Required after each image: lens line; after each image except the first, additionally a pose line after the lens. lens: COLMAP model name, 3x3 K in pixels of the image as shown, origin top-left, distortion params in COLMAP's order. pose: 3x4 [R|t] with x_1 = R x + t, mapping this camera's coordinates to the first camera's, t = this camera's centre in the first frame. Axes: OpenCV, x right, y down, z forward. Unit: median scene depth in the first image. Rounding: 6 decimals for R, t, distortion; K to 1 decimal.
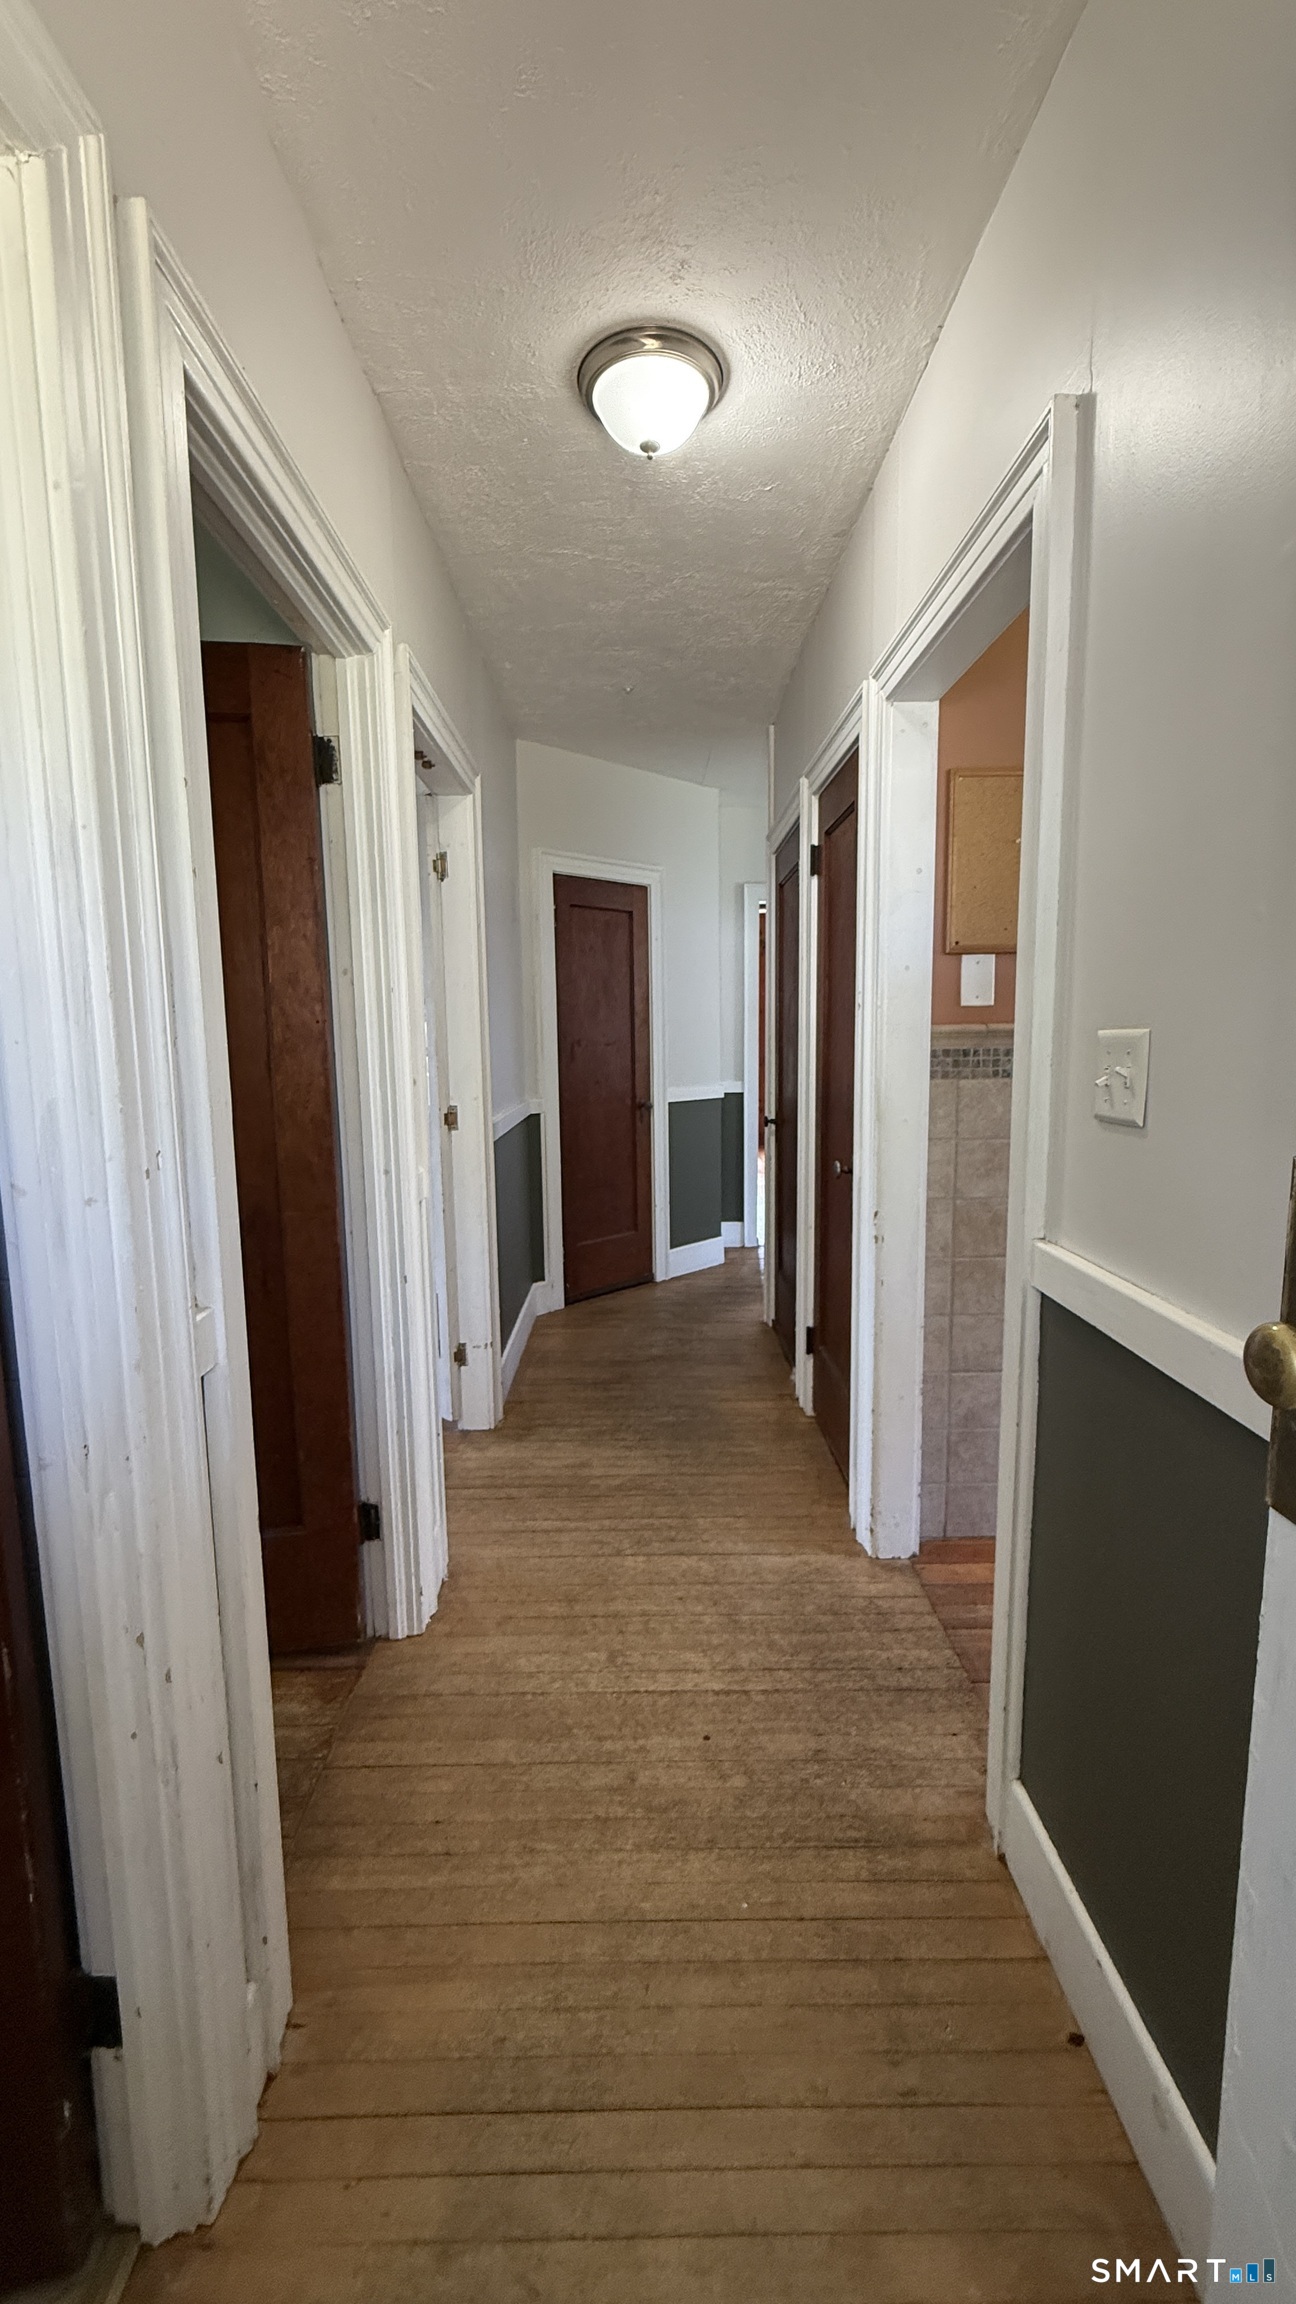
lens RADIAL K [[914.9, 0, 643.6], [0, 914.9, 1150.7], [0, 0, 1]] dist [-0.000419, -0.000711]
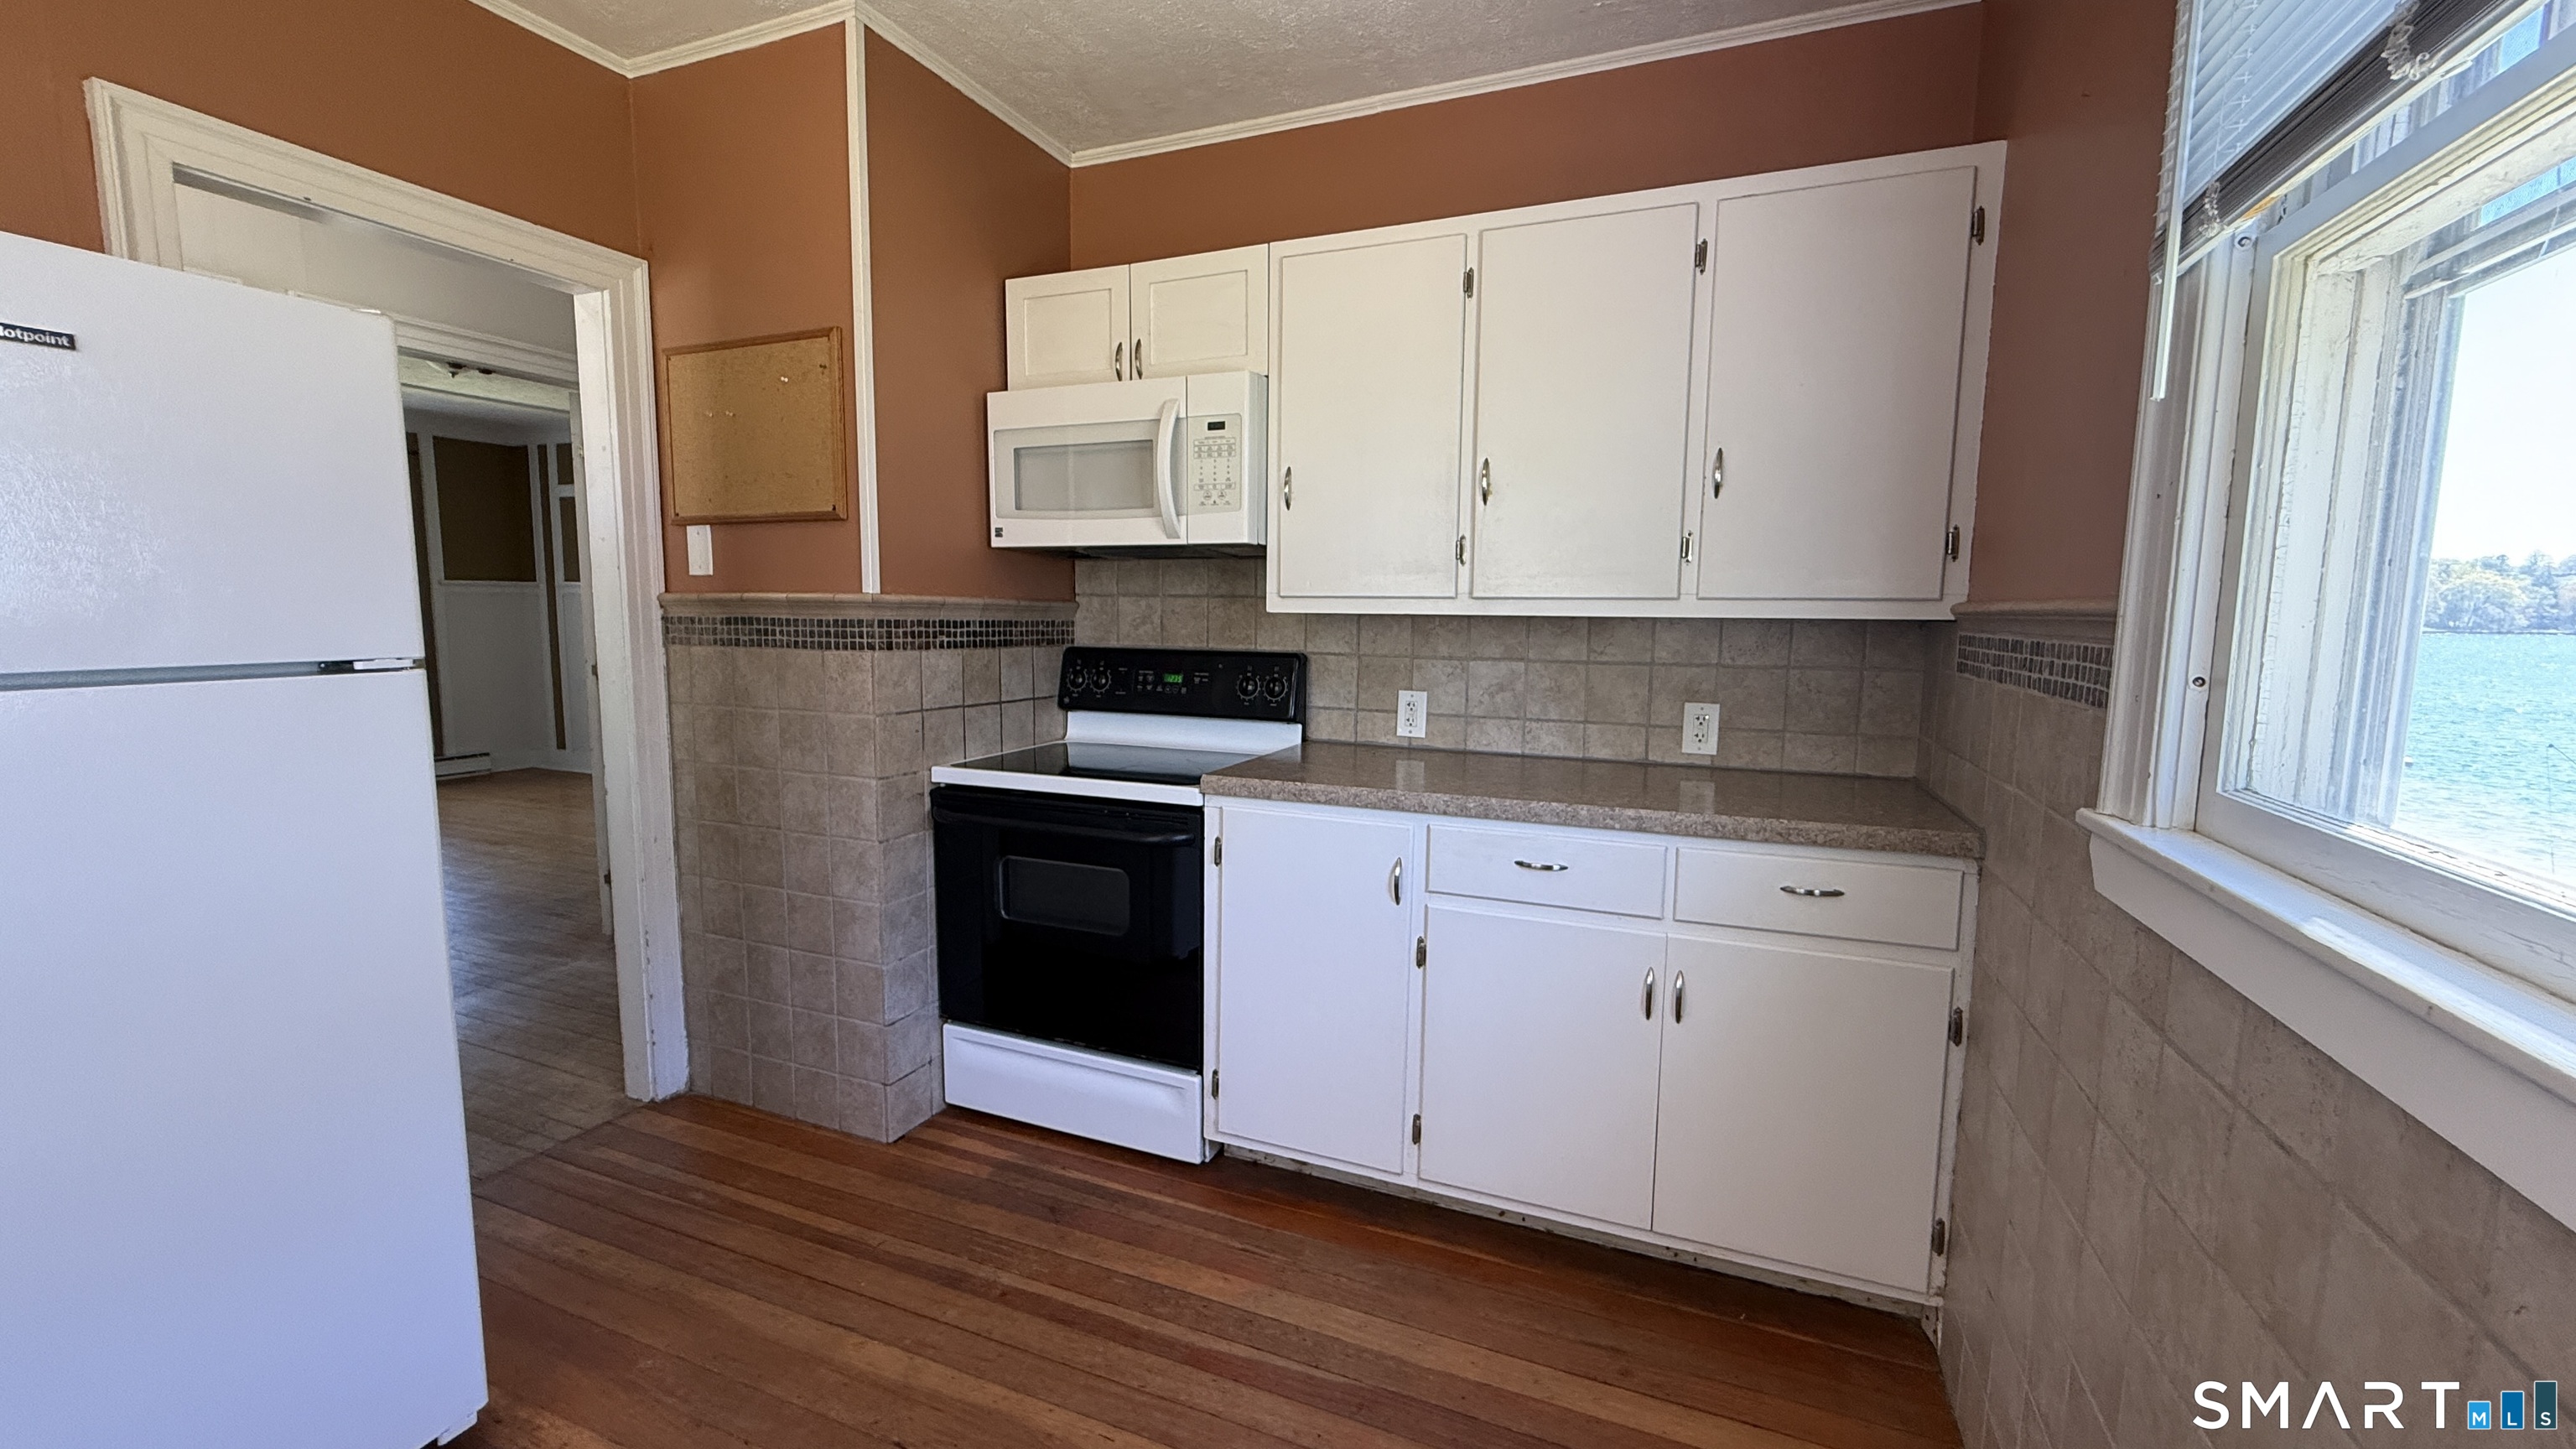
lens RADIAL K [[1022.9, 0, 1286.5], [0, 1022.9, 726.2], [0, 0, 1]] dist [-0.000419, -0.000711]
pose [[0.921698, 0.065955, -0.382260, 1.425793], [-0.068341, 0.997635, 0.007348, -0.042970], [0.381841, 0.019352, 0.924025, 0.196142]]
